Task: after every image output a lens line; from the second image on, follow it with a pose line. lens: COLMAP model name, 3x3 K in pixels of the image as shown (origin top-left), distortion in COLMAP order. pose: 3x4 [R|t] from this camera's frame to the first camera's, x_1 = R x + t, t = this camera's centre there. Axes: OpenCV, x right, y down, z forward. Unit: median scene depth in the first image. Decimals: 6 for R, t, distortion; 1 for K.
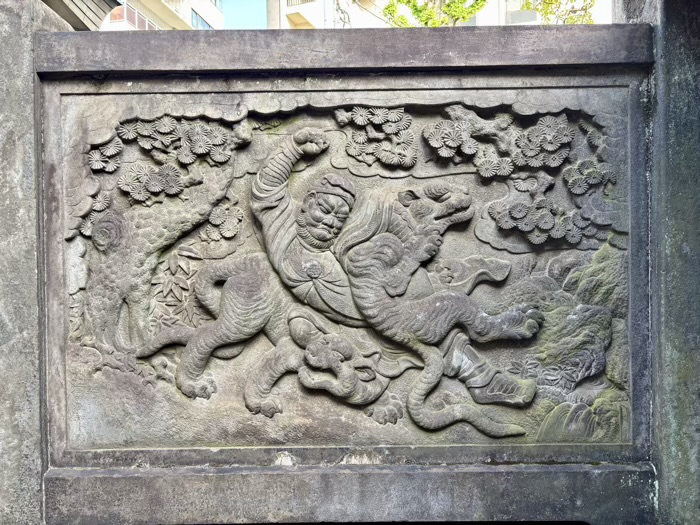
lens RADIAL K [[524.8, 0, 352.5], [0, 524.8, 262.5], [0, 0, 1]] dist [0.044443, -0.046408]
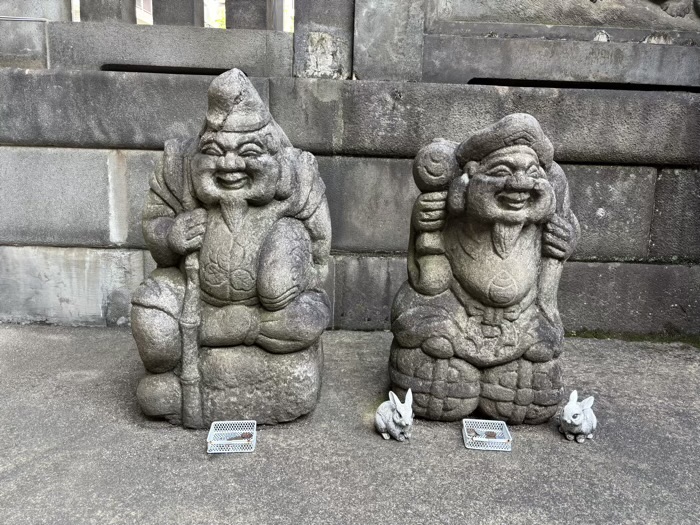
lens RADIAL K [[524.8, 0, 350.5], [0, 524.8, 263.2], [0, 0, 1]] dist [0.044443, -0.046408]
pose [[0.998127, 0.038724, 0.047356, -0.787436], [-0.046846, 0.981692, 0.184625, 0.708817], [-0.039340, -0.186498, 0.981667, -0.362371]]
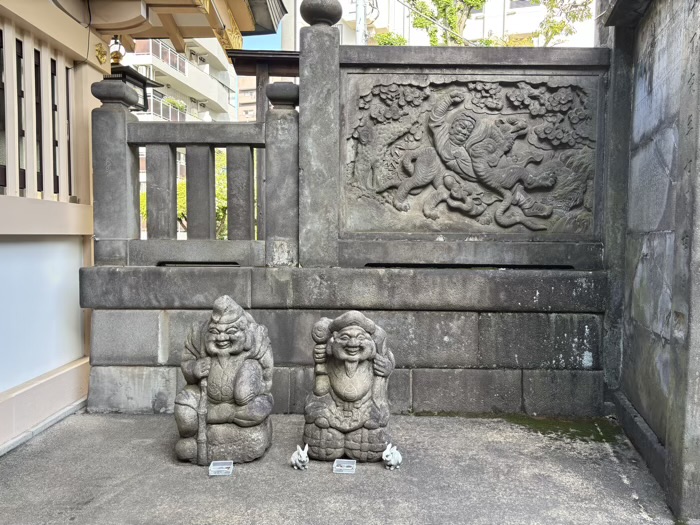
lens RADIAL K [[524.8, 0, 350.5], [0, 524.8, 262.0], [0, 0, 1]] dist [0.044443, -0.046408]
pose [[0.999681, 0.022501, 0.011496, -0.542191], [-0.022924, 0.999013, 0.038054, 0.398099], [-0.010629, -0.038305, 0.999210, -1.269501]]
